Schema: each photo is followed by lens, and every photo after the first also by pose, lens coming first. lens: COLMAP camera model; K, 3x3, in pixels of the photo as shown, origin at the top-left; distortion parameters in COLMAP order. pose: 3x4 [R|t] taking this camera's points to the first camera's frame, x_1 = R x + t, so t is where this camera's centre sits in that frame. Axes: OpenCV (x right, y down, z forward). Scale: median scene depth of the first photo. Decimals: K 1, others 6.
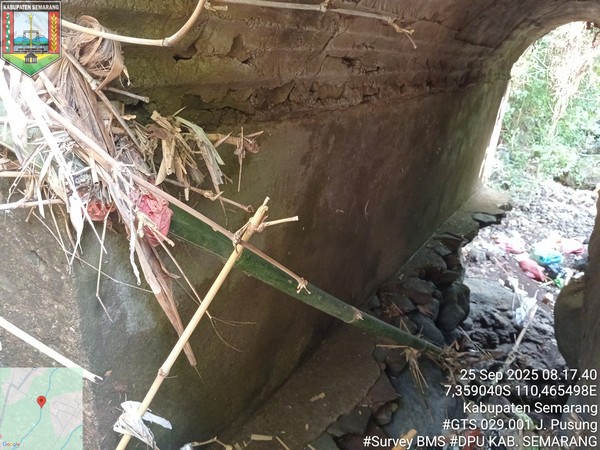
lens RADIAL K [[477.0, 0, 301.5], [0, 477.0, 222.1], [0, 0, 1]] dist [-0.021573, 0.015302]
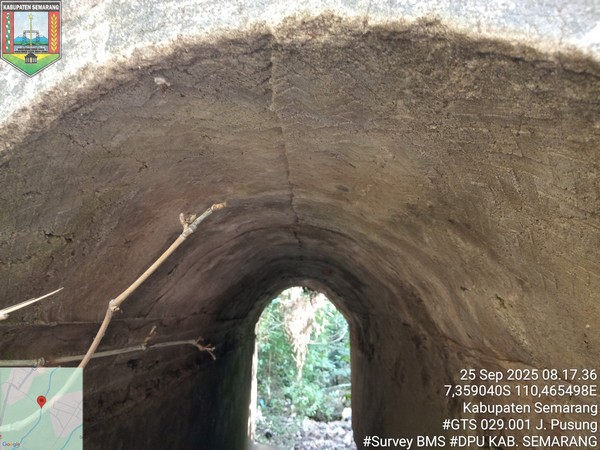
lens RADIAL K [[477.0, 0, 302.3], [0, 477.0, 223.3], [0, 0, 1]] dist [-0.021573, 0.015302]
pose [[0.861806, -0.004680, 0.507217, -0.047361], [0.257169, 0.865942, -0.428963, -0.029320], [-0.437213, 0.500123, 0.747477, -0.036769]]
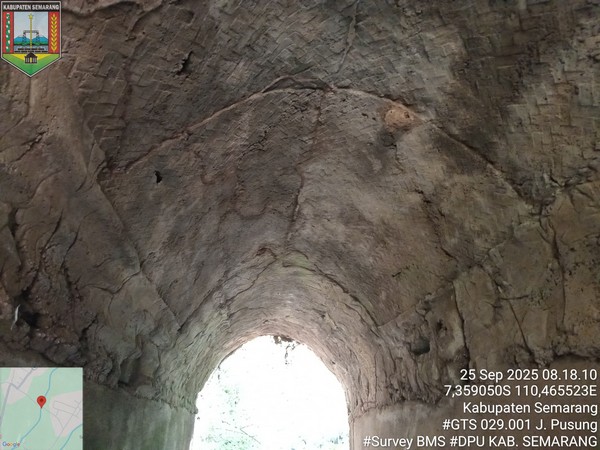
lens RADIAL K [[477.0, 0, 300.5], [0, 477.0, 225.1], [0, 0, 1]] dist [-0.021573, 0.015302]
pose [[0.802750, 0.160732, 0.574245, 0.150995], [0.280336, 0.748219, -0.601315, -0.059666], [-0.526311, 0.643687, 0.555575, 0.455256]]
